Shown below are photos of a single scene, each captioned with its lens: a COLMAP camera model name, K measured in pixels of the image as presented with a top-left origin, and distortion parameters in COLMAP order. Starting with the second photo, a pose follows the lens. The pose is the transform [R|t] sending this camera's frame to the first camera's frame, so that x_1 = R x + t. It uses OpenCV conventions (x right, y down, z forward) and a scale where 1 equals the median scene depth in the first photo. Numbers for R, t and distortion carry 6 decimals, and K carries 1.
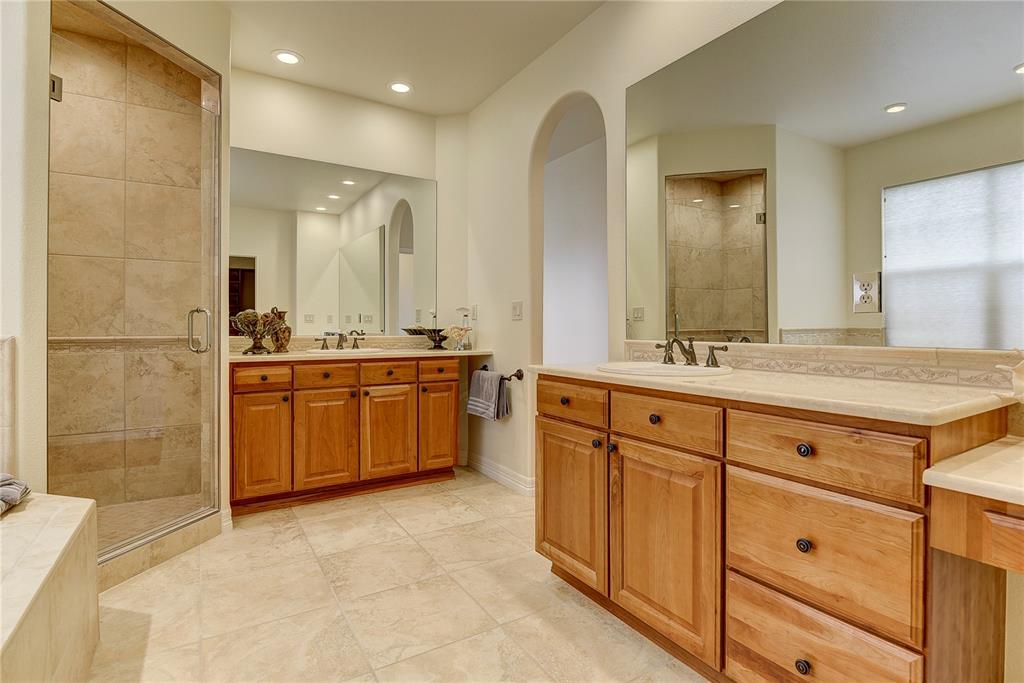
lens RADIAL K [[496.0, 0, 513.0], [0, 496.0, 329.8], [0, 0, 1]] dist [-0.006300, -0.001894]
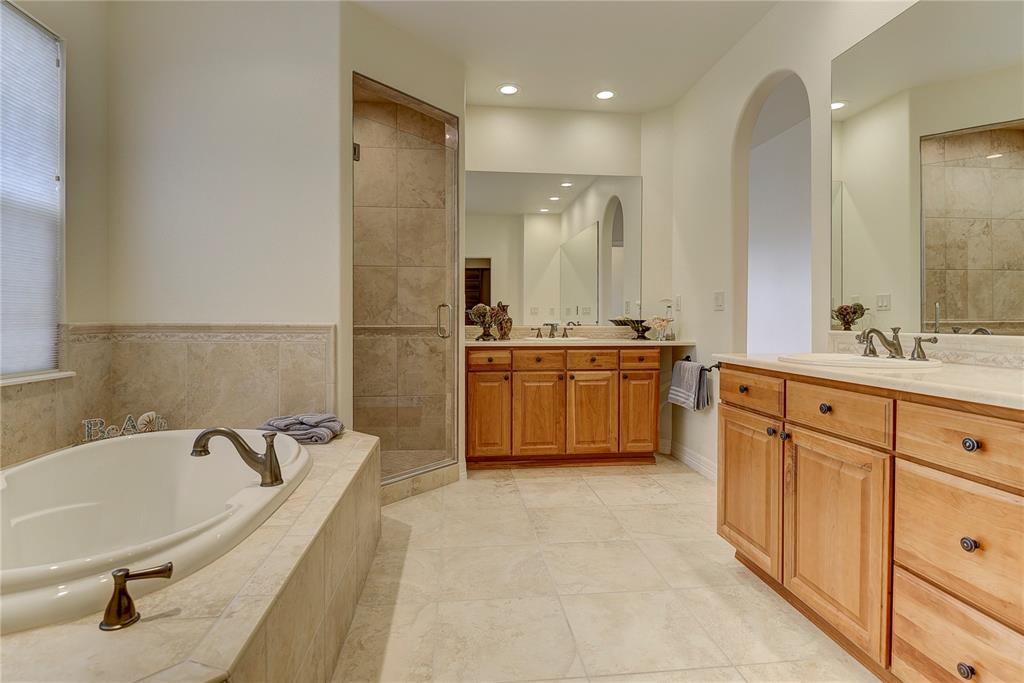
lens RADIAL K [[496.0, 0, 513.0], [0, 496.0, 329.8], [0, 0, 1]] dist [-0.006300, -0.001894]
pose [[0.904385, 0.008595, -0.426631, 0.077491], [-0.001666, 0.999861, 0.016612, 0.003513], [0.426715, -0.014313, 0.904273, -0.088917]]
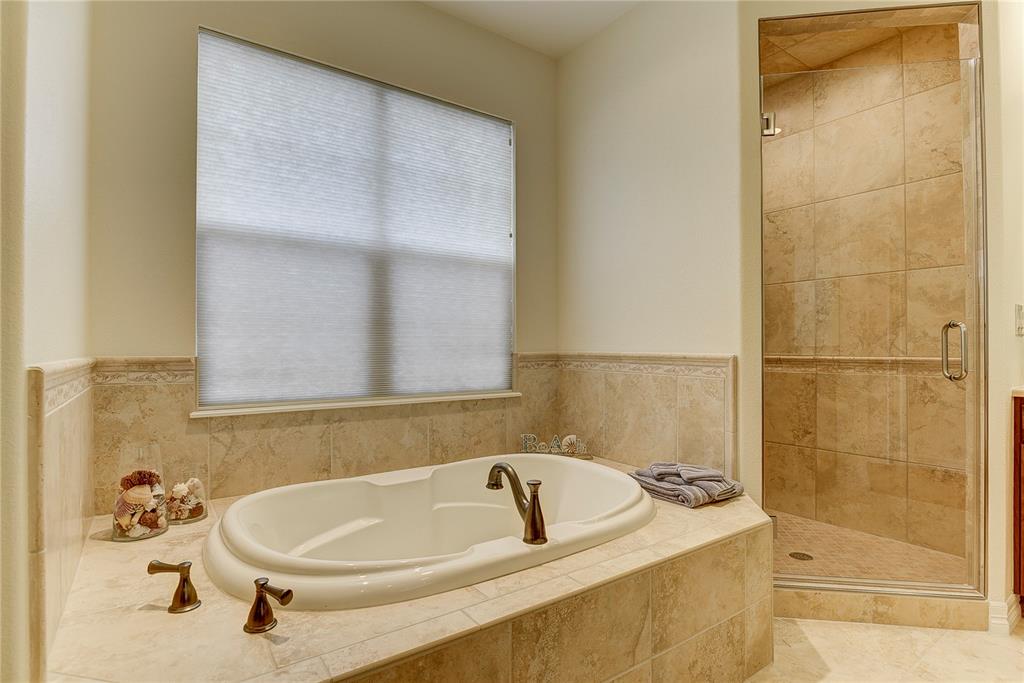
lens RADIAL K [[514.4, 0, 512.1], [0, 514.4, 347.8], [0, 0, 1]] dist [-0.010158, -0.001292]
pose [[0.087115, -0.001681, -0.996197, 0.093415], [-0.002568, 0.999995, -0.001912, -0.000210], [0.996195, 0.002725, 0.087110, 0.245192]]
